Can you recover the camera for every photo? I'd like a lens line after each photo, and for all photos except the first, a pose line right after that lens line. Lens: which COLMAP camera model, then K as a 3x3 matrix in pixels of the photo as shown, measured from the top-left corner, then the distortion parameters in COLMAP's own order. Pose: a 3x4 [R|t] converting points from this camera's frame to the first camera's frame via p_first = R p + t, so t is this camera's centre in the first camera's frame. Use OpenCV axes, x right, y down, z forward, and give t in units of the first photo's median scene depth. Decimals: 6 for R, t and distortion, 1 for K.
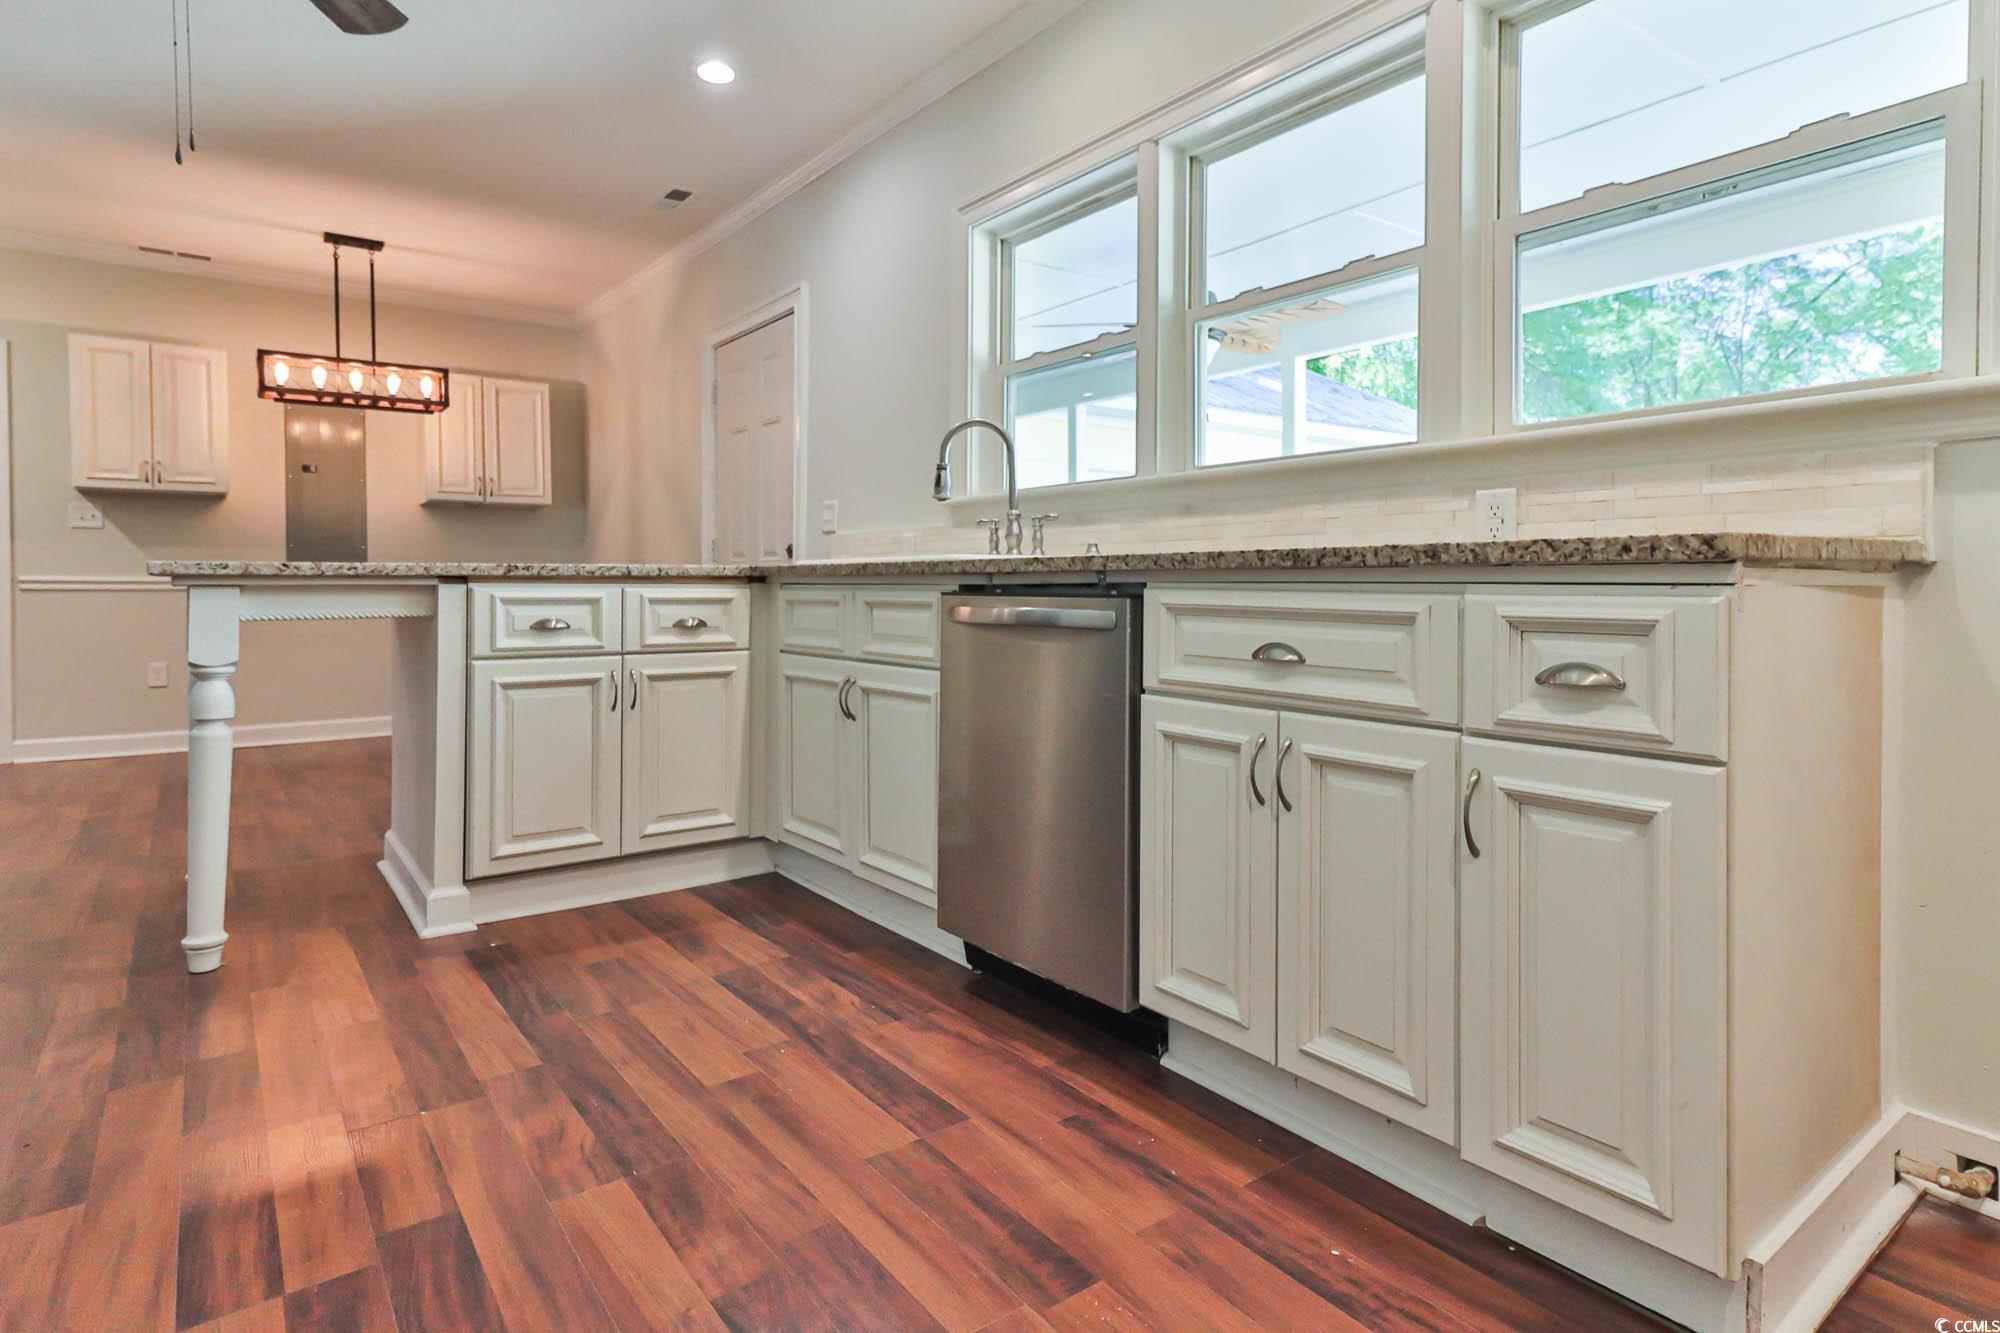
lens RADIAL K [[1043.4, 0, 996.2], [0, 1043.4, 601.9], [0, 0, 1]] dist [0.032441, -0.000182]
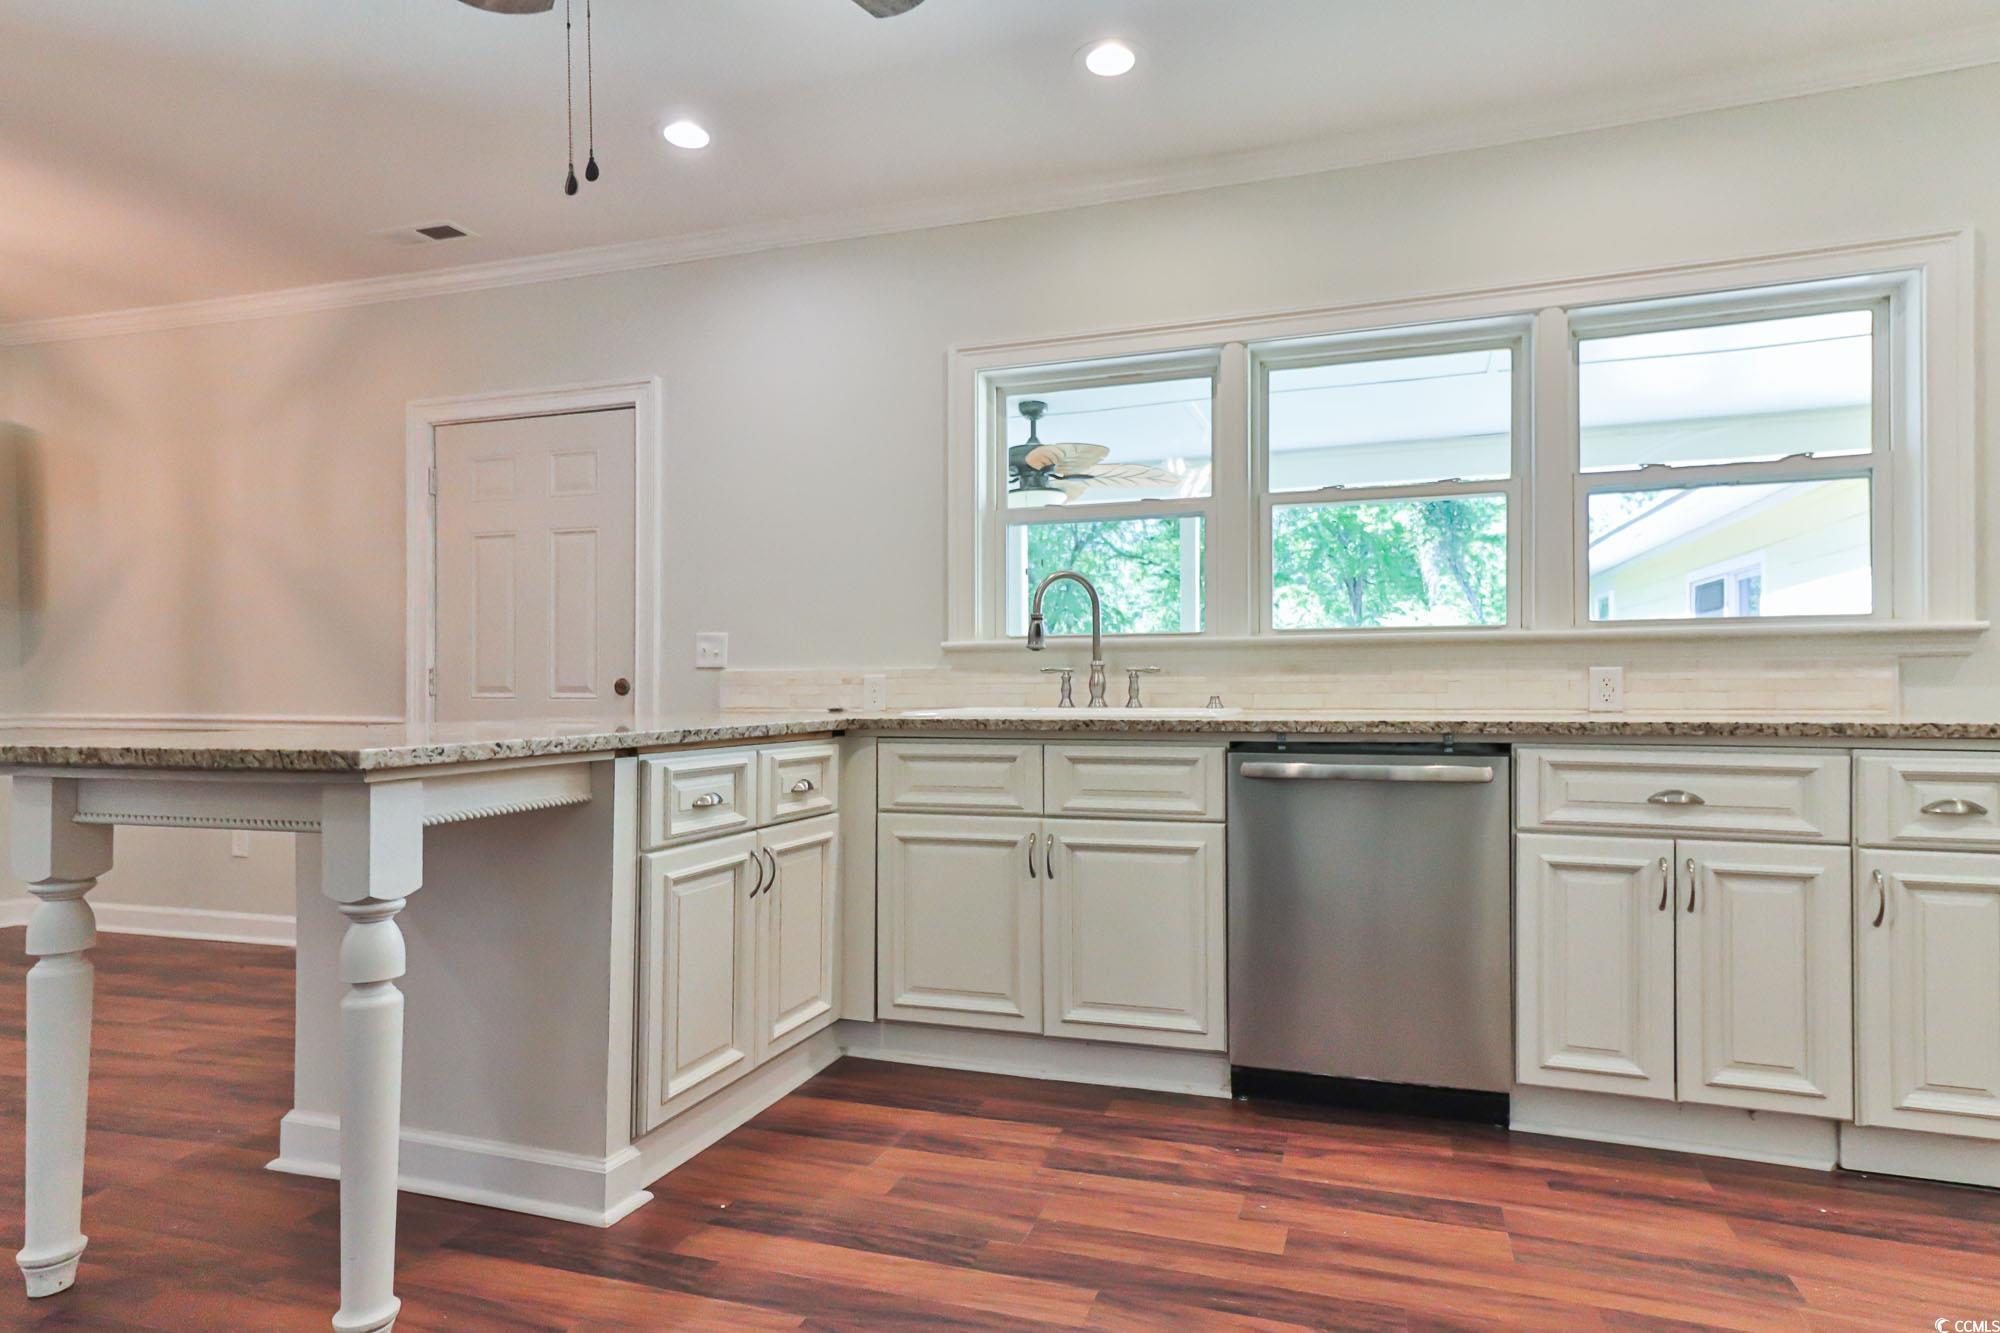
lens RADIAL K [[1057.1, 0, 1003.8], [0, 1057.1, 696.4], [0, 0, 1]] dist [0.031751, 0.000791]
pose [[0.825806, -0.010175, 0.563863, -0.964604], [0.016785, 0.999838, -0.006541, -0.068735], [-0.563705, 0.014866, 0.825843, 0.261285]]
